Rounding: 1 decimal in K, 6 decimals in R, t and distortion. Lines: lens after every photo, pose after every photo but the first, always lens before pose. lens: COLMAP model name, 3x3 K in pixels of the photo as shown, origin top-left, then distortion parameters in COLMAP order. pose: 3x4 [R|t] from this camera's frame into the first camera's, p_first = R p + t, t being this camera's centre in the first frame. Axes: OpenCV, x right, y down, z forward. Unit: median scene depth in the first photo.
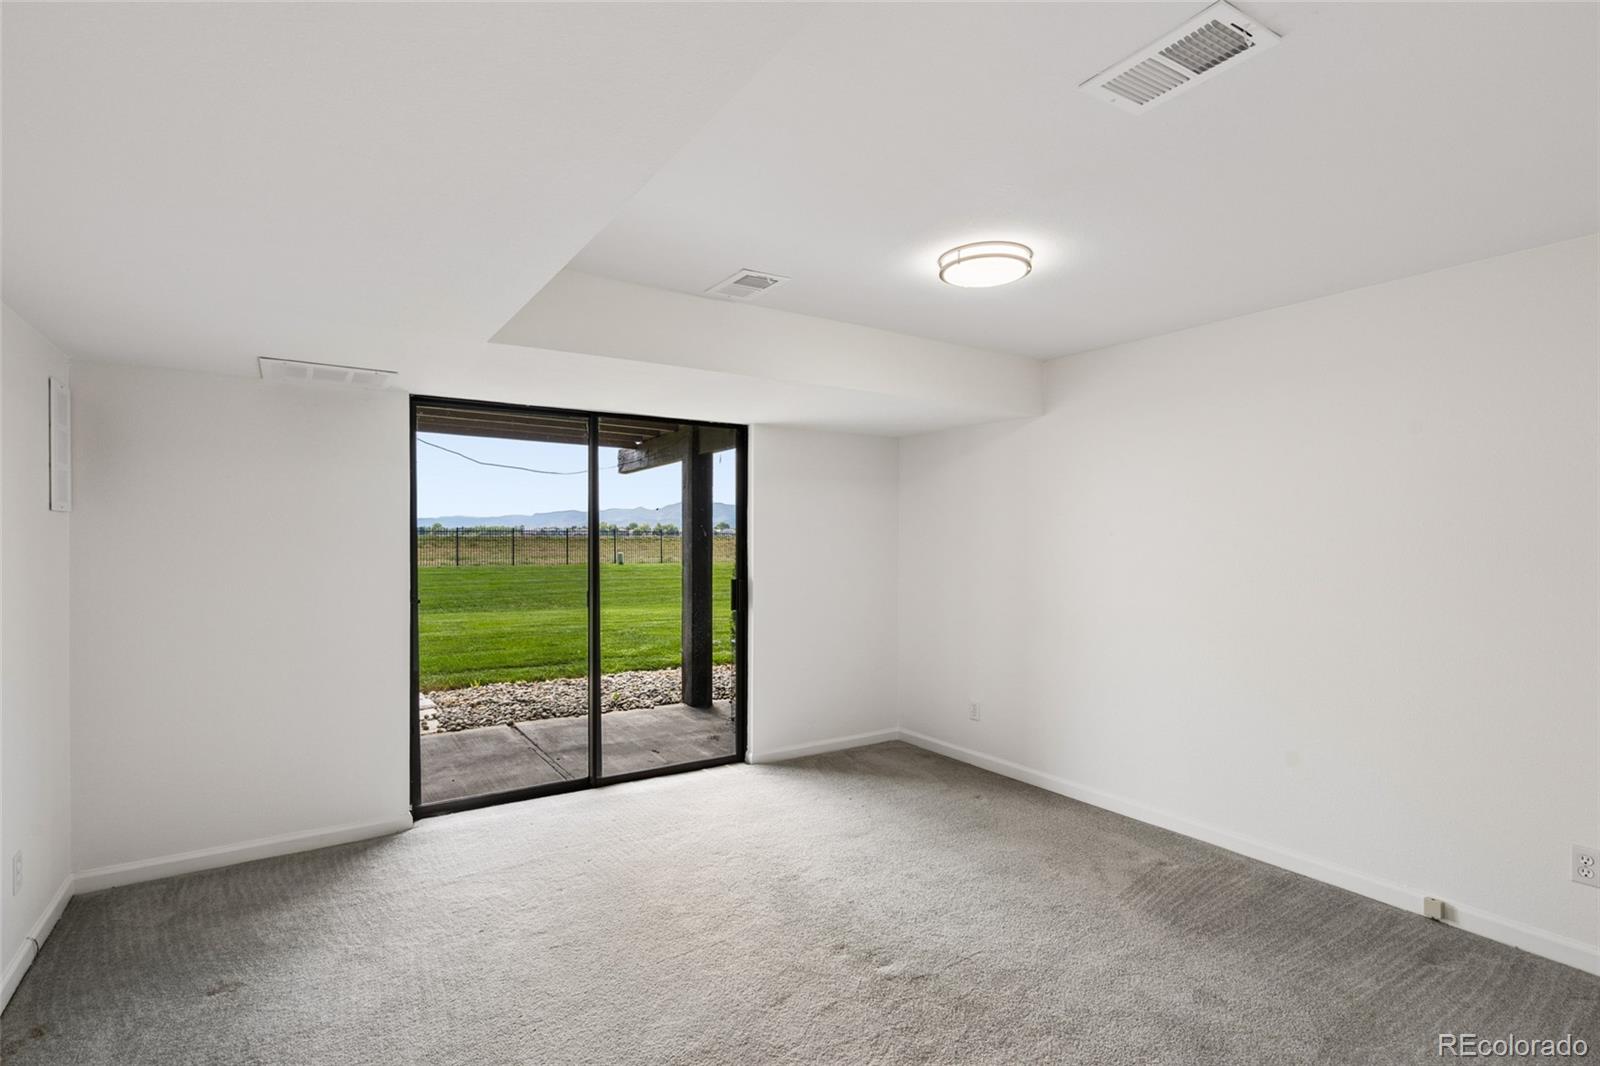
lens RADIAL K [[755.7, 0, 832.6], [0, 755.7, 549.2], [0, 0, 1]] dist [-0.009198, -0.000365]
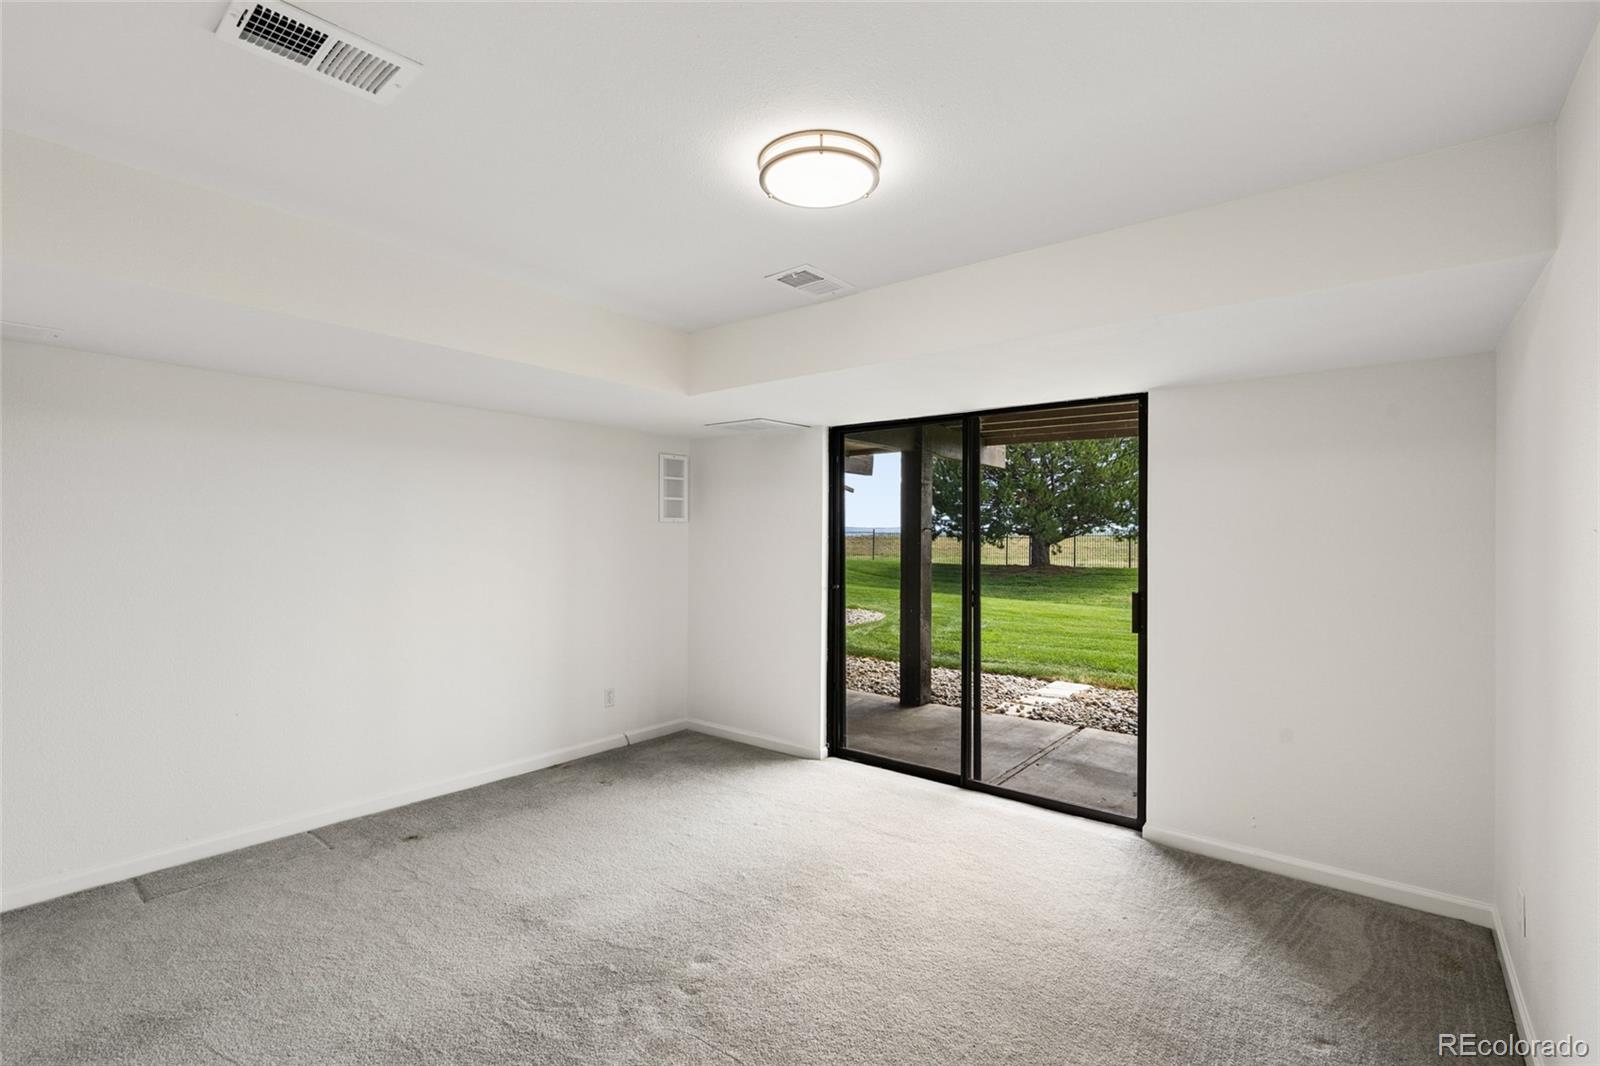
lens RADIAL K [[755.7, 0, 806.4], [0, 755.7, 527.2], [0, 0, 1]] dist [-0.009198, -0.000365]
pose [[0.280611, -0.013367, -0.959729, 0.577130], [-0.024035, 0.999492, -0.020948, -0.002835], [0.959521, 0.028945, 0.280147, 0.498087]]
